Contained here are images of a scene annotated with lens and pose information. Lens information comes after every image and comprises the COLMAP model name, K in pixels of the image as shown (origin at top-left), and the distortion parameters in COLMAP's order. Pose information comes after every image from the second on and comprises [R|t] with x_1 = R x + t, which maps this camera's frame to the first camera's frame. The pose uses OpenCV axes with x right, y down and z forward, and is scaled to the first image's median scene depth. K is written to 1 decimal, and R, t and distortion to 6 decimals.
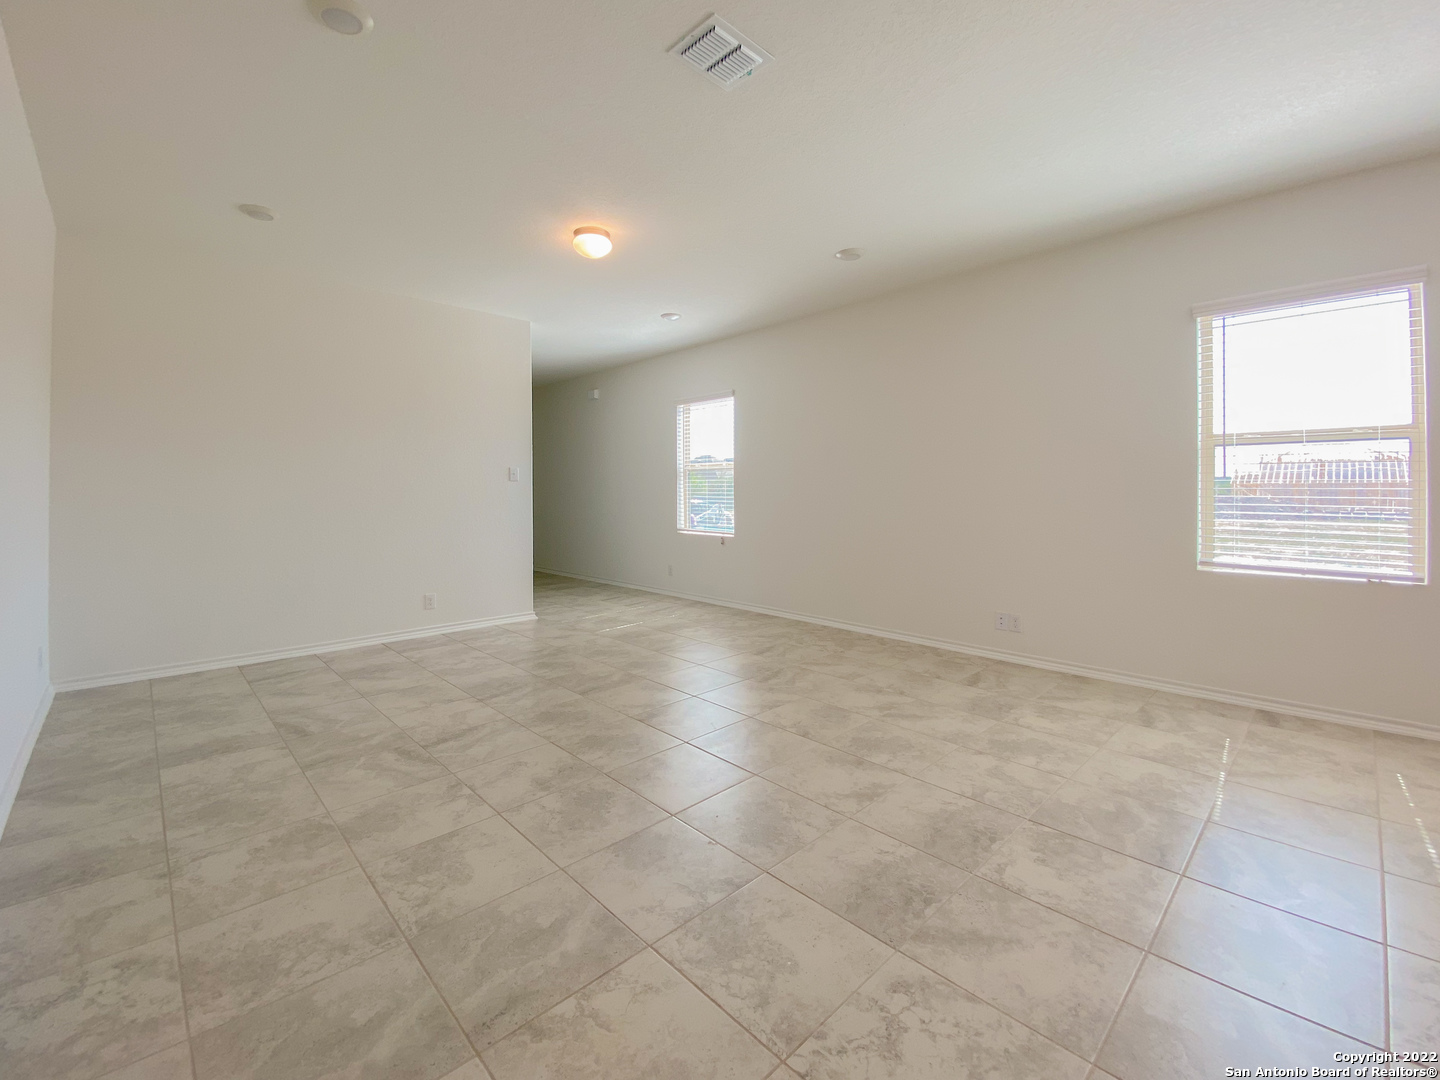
lens RADIAL K [[624.3, 0, 727.6], [0, 624.3, 495.2], [0, 0, 1]] dist [-0.000464, 0.000100]
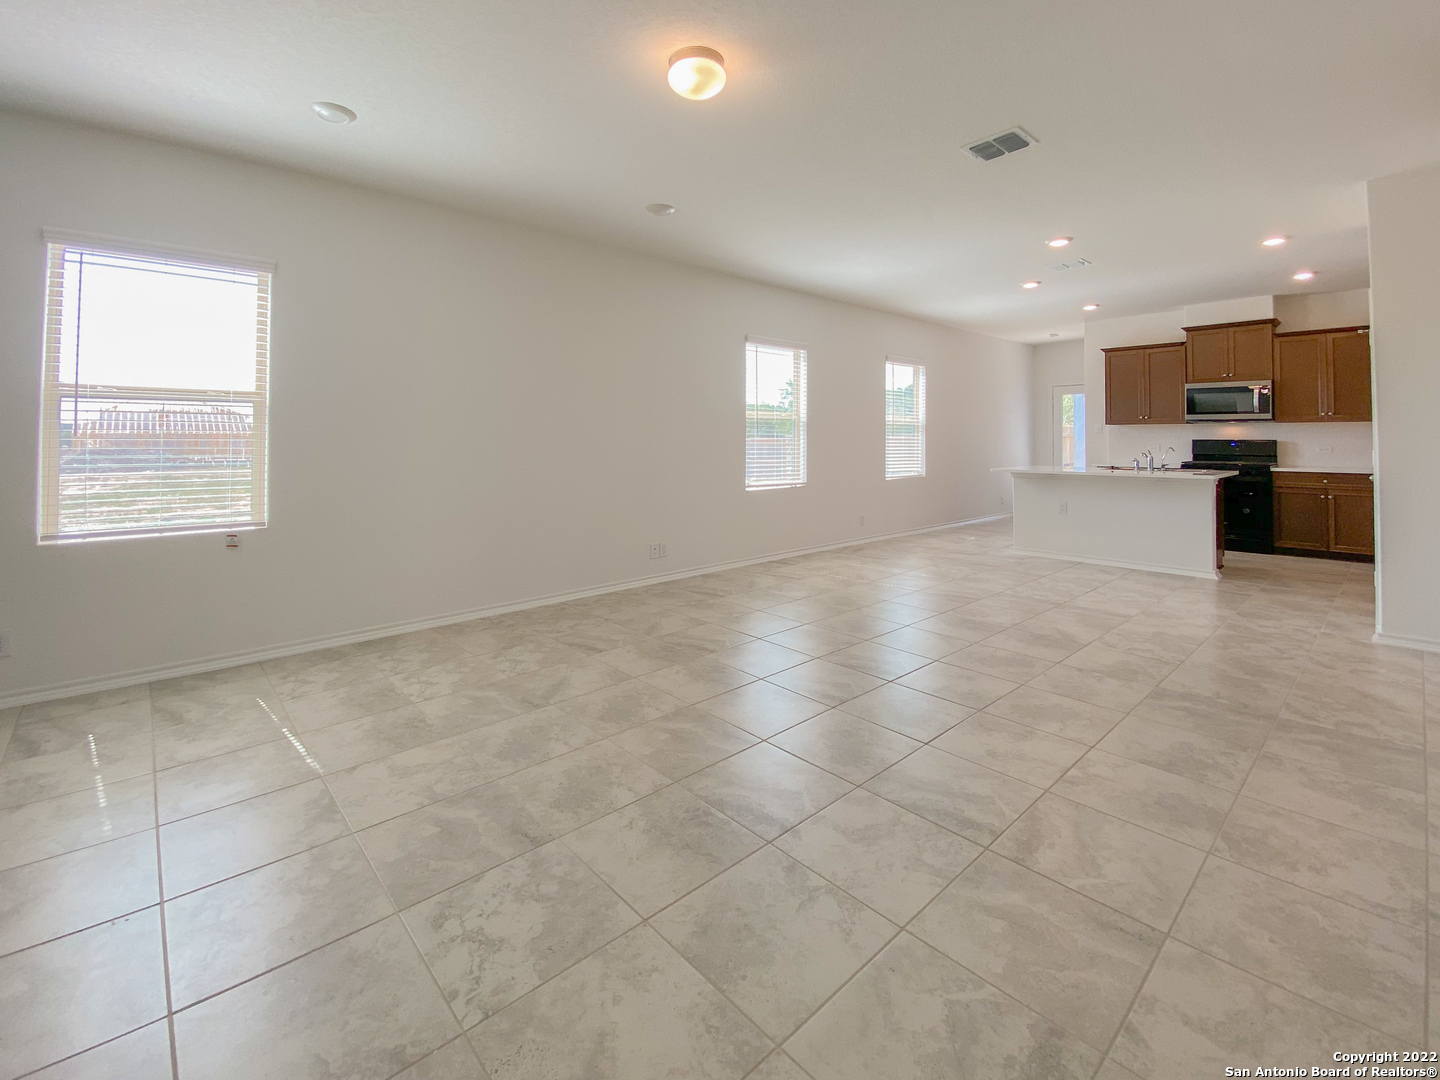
lens RADIAL K [[619.6, 0, 722.2], [0, 619.6, 487.8], [0, 0, 1]] dist [0.015435, -0.011593]
pose [[0.034173, -0.073972, 0.996675, -0.959132], [0.019041, 0.997124, 0.073353, -0.016642], [-0.999235, 0.016471, 0.035483, 1.072364]]
